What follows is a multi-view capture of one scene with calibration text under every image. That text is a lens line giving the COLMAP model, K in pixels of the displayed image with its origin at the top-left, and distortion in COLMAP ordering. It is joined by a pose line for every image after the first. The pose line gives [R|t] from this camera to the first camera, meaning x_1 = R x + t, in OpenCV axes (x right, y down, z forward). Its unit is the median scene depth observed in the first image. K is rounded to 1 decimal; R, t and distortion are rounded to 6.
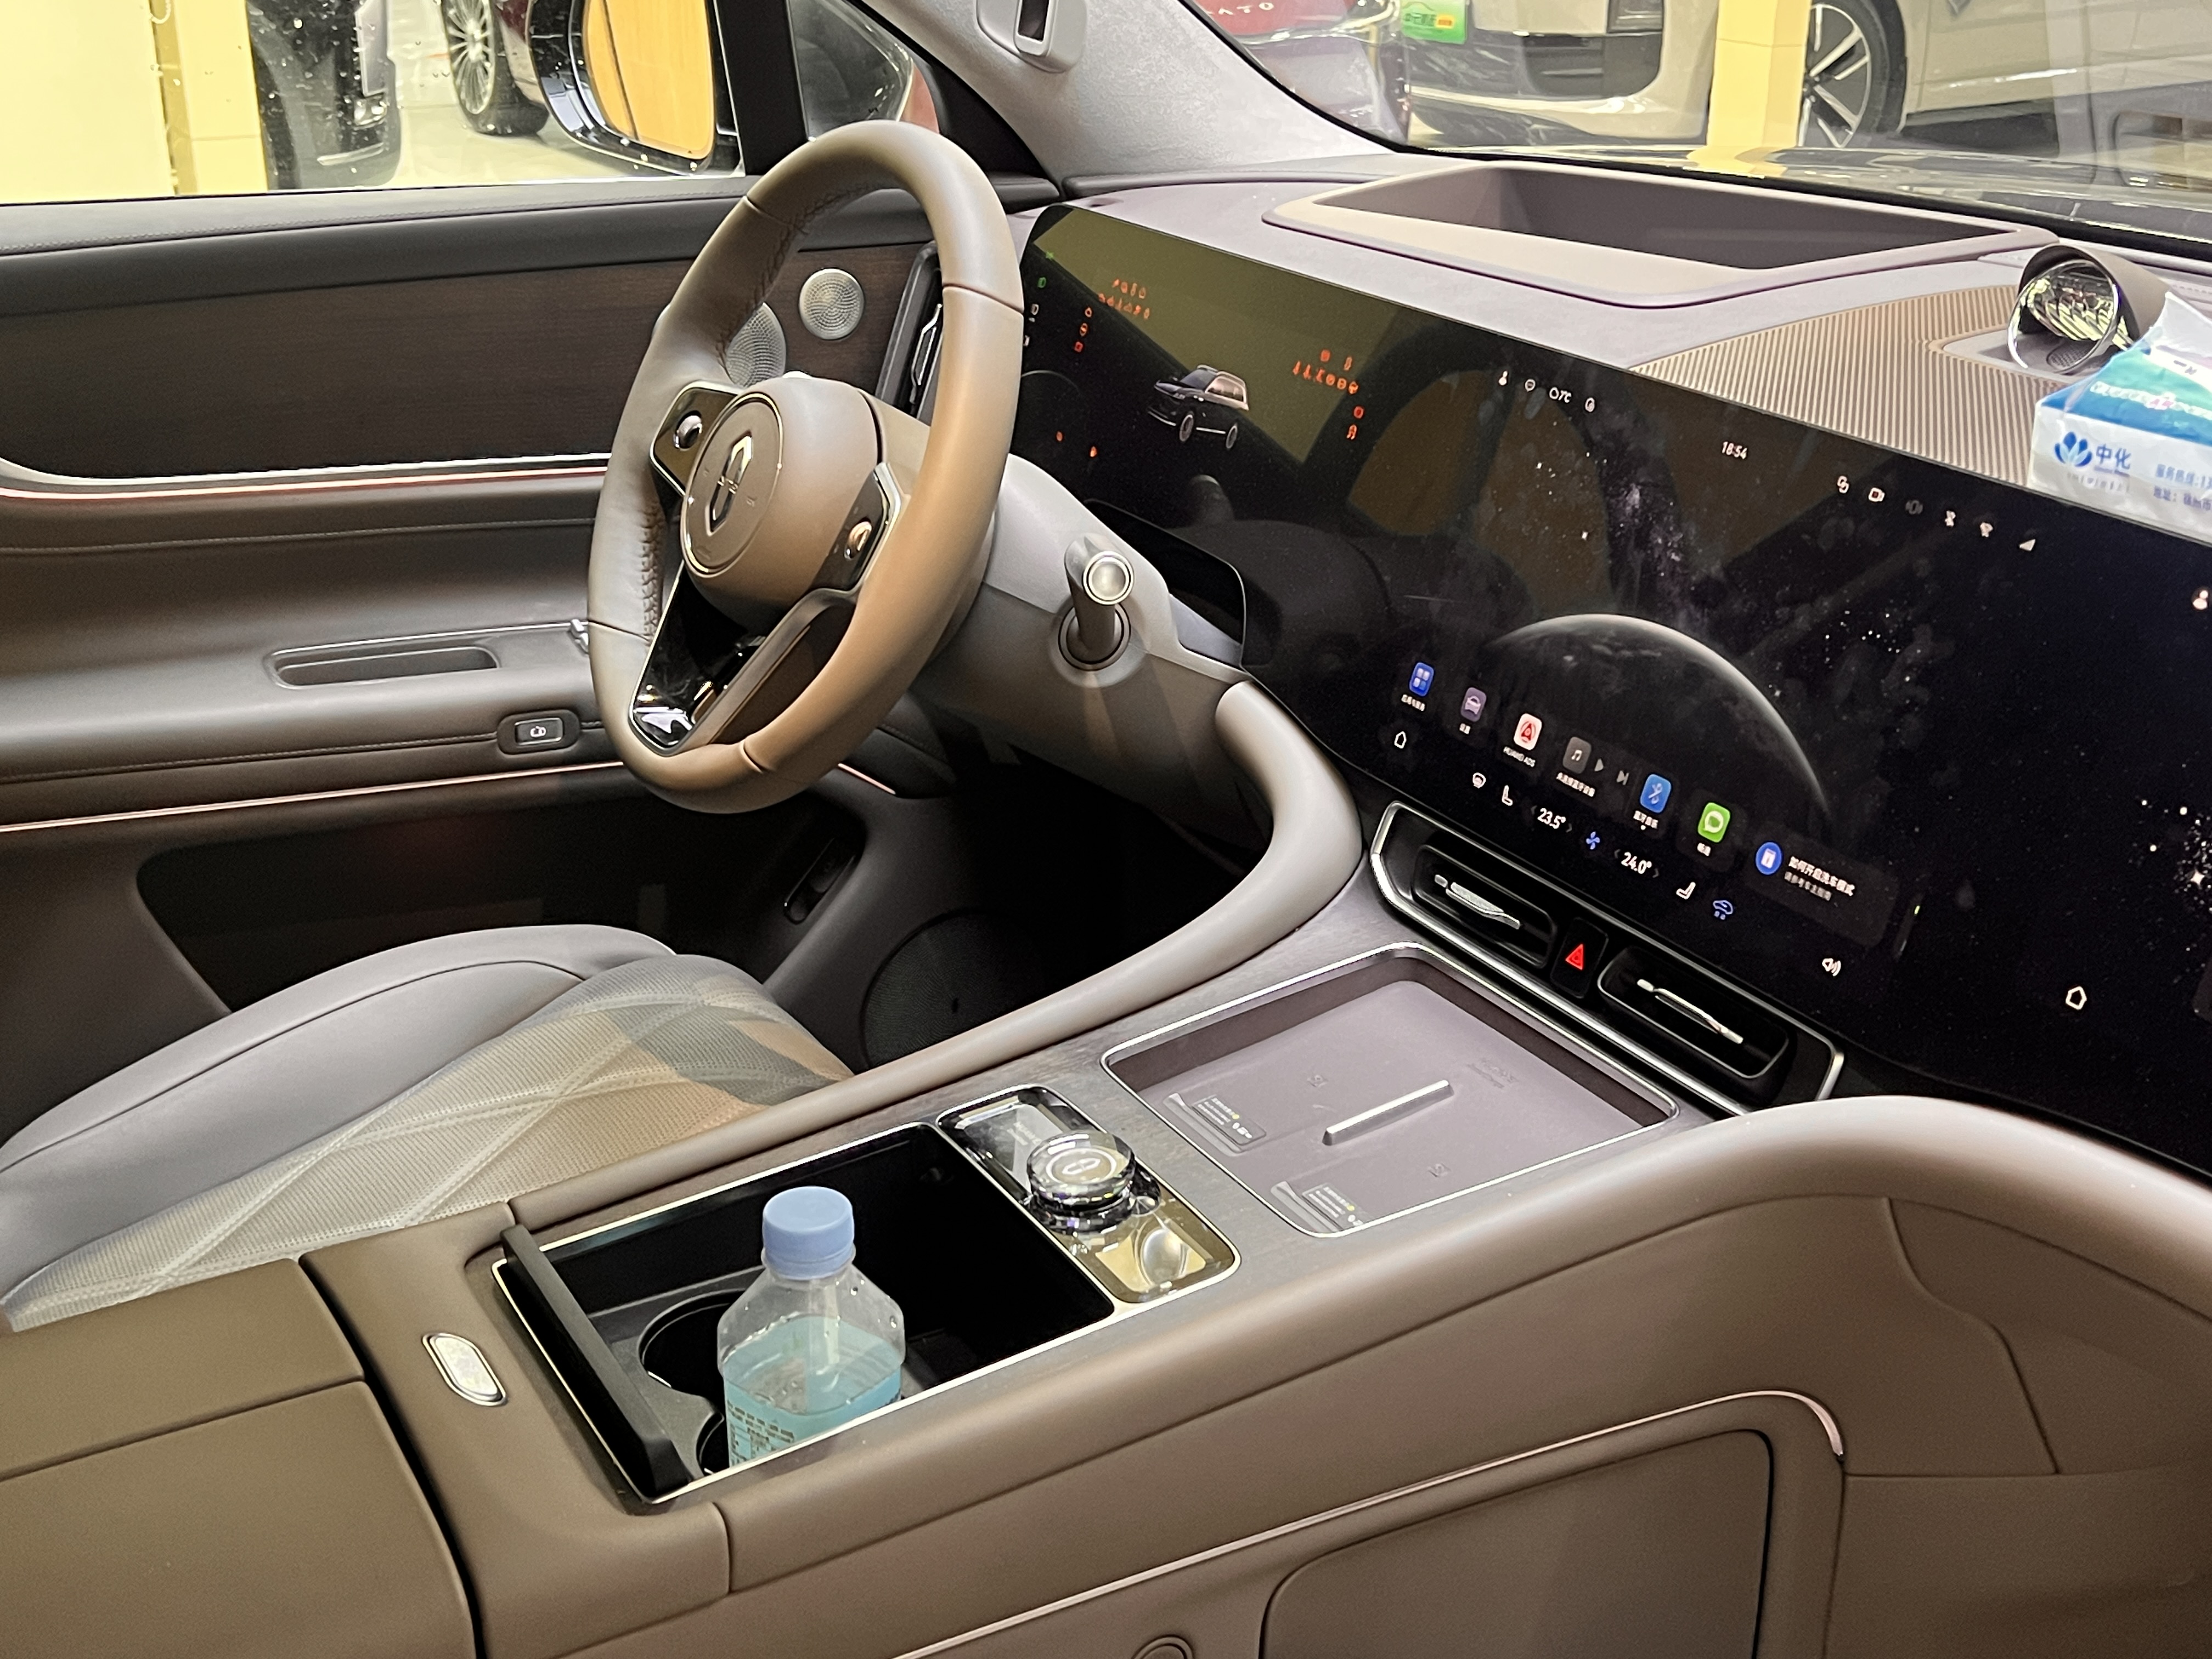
lens RADIAL K [[2590.4, 0, 1093.6], [0, 2590.4, 827.4], [0, 0, 1]] dist [0.150731, -0.455474]
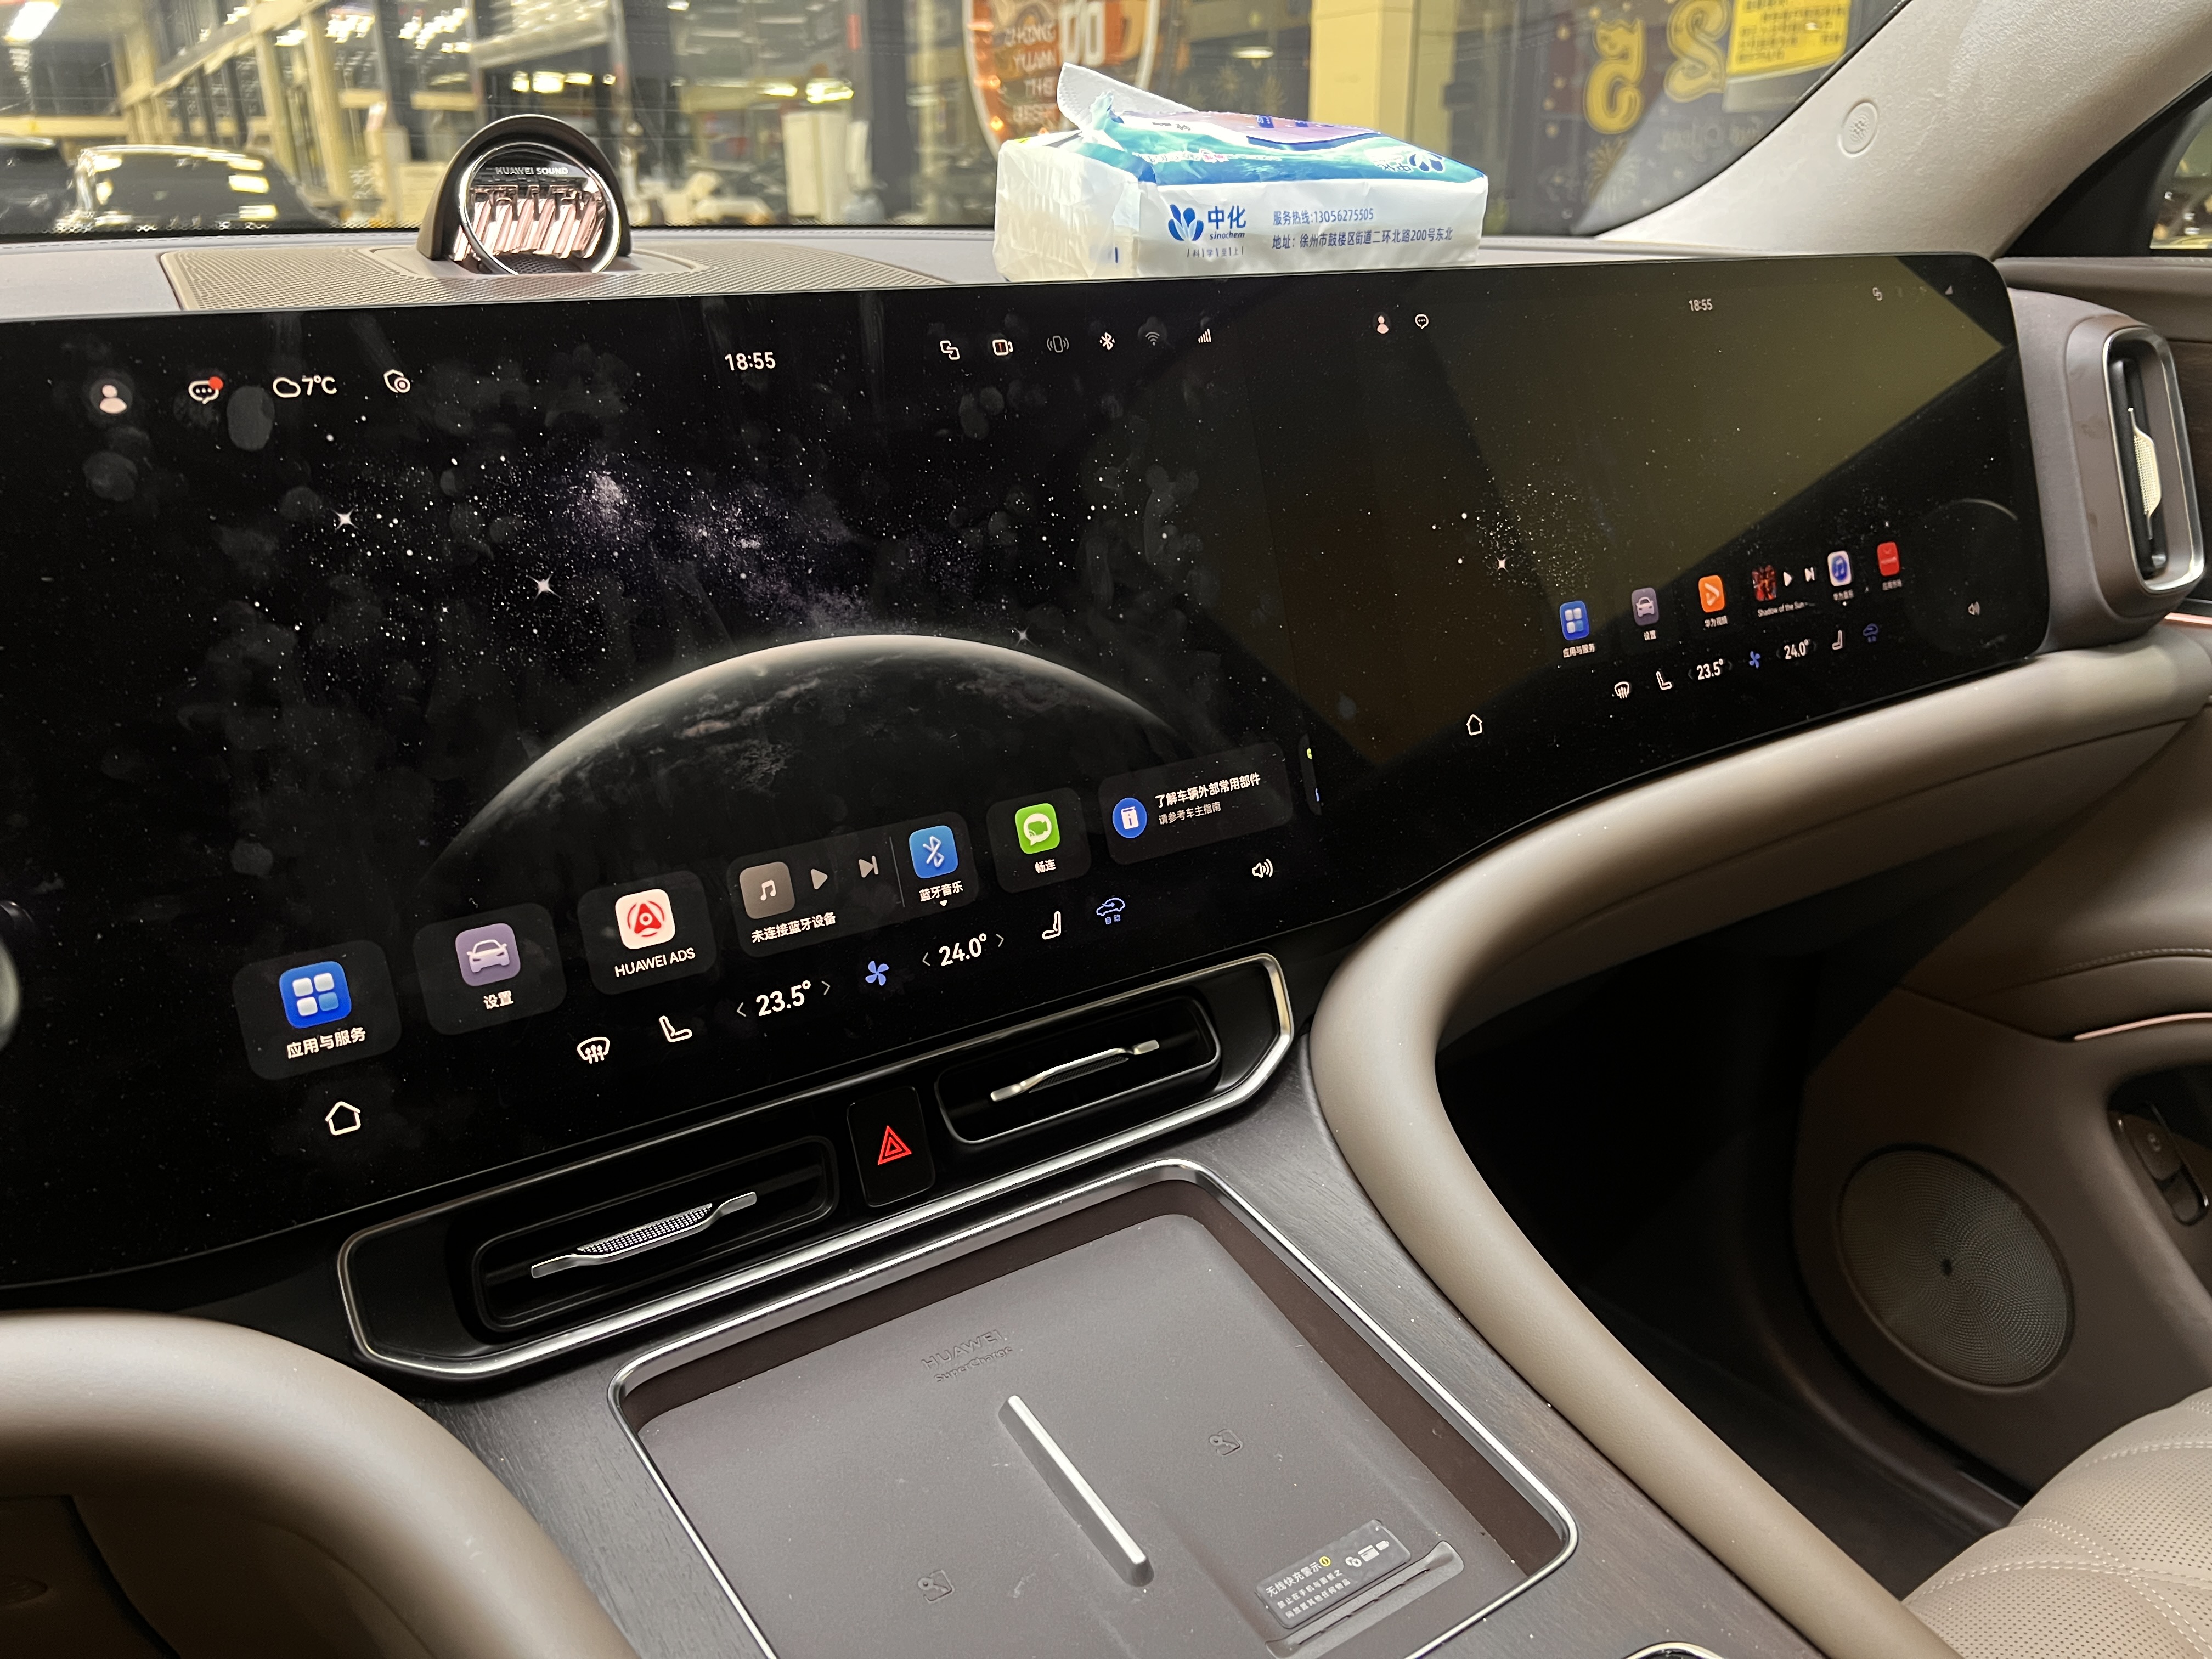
lens RADIAL K [[1676.1, 0, 1106.0], [0, 1676.1, 829.5], [0, 0, 1]] dist [0.067203, -0.097820]
pose [[-0.074071, -0.361534, 0.929412, -0.200472], [0.382841, 0.850252, 0.361253, -0.161479], [-0.920840, 0.382576, 0.075431, 0.919285]]
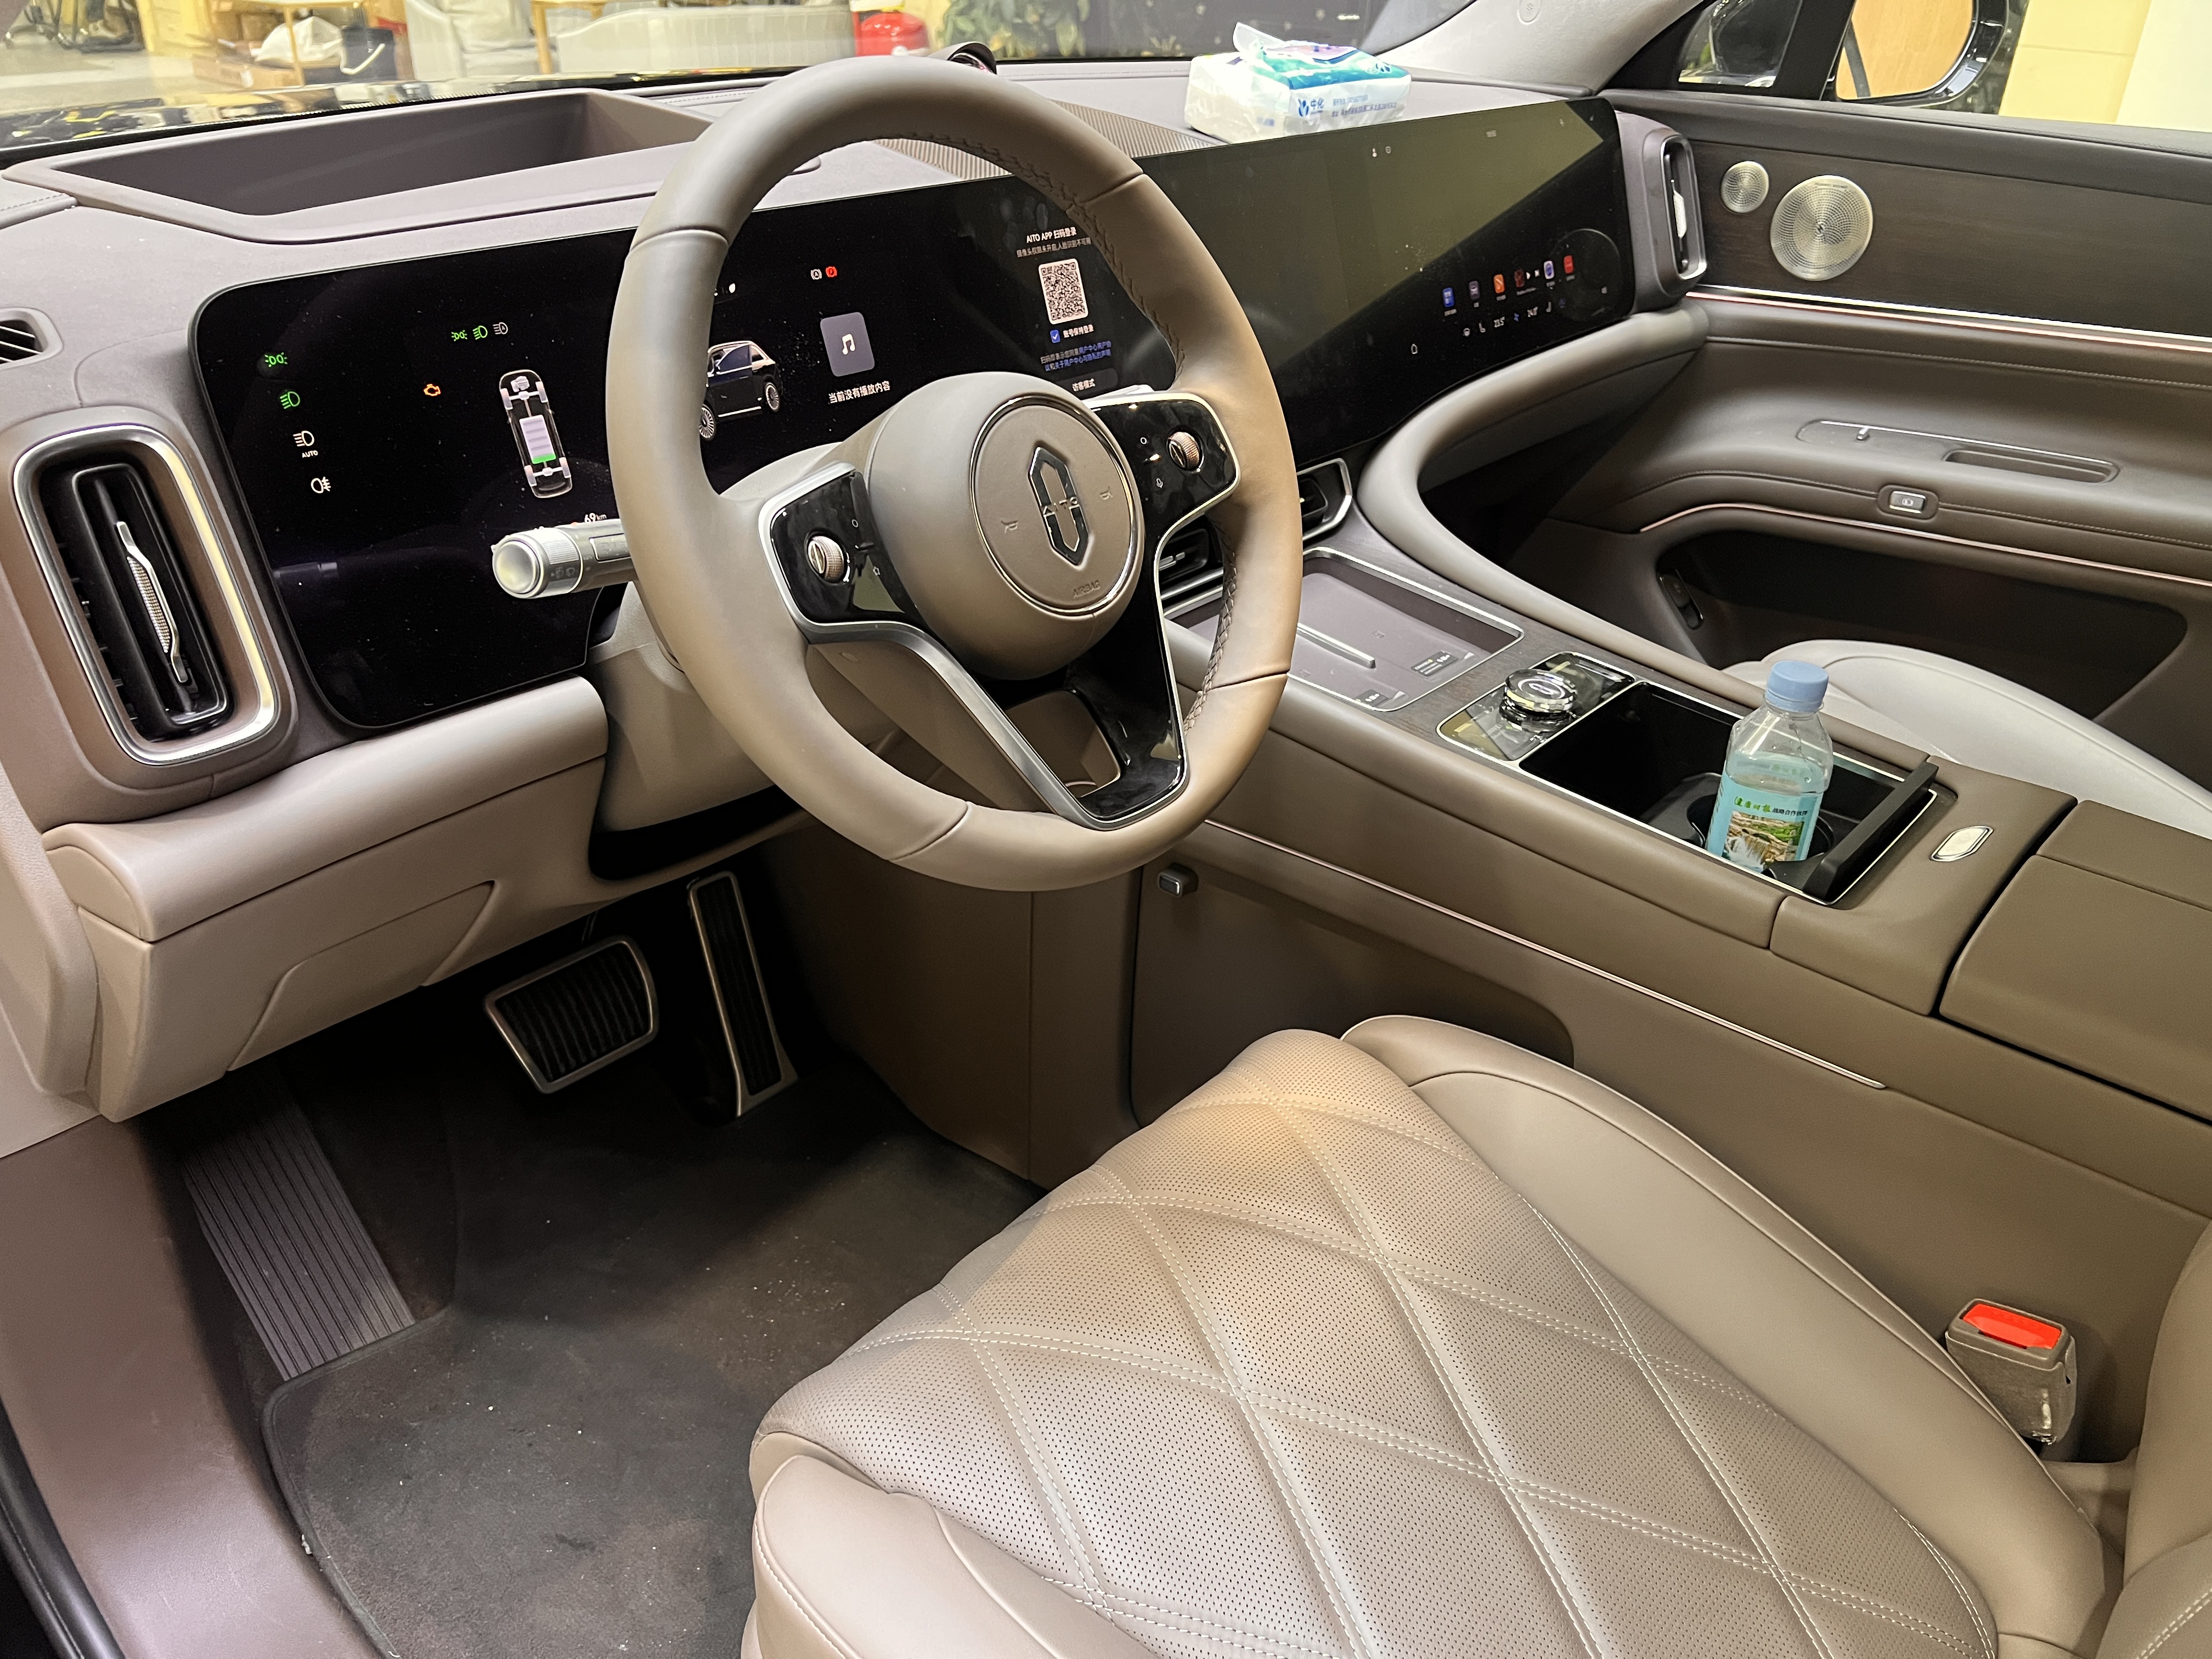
lens RADIAL K [[1692.1, 0, 1106.0], [0, 1692.1, 829.5], [0, 0, 1]] dist [0.060893, -0.140005]
pose [[-0.332604, -0.486512, 0.807886, -0.729445], [0.322426, 0.746373, 0.582210, -0.452321], [-0.886237, 0.454129, -0.091383, 1.284476]]
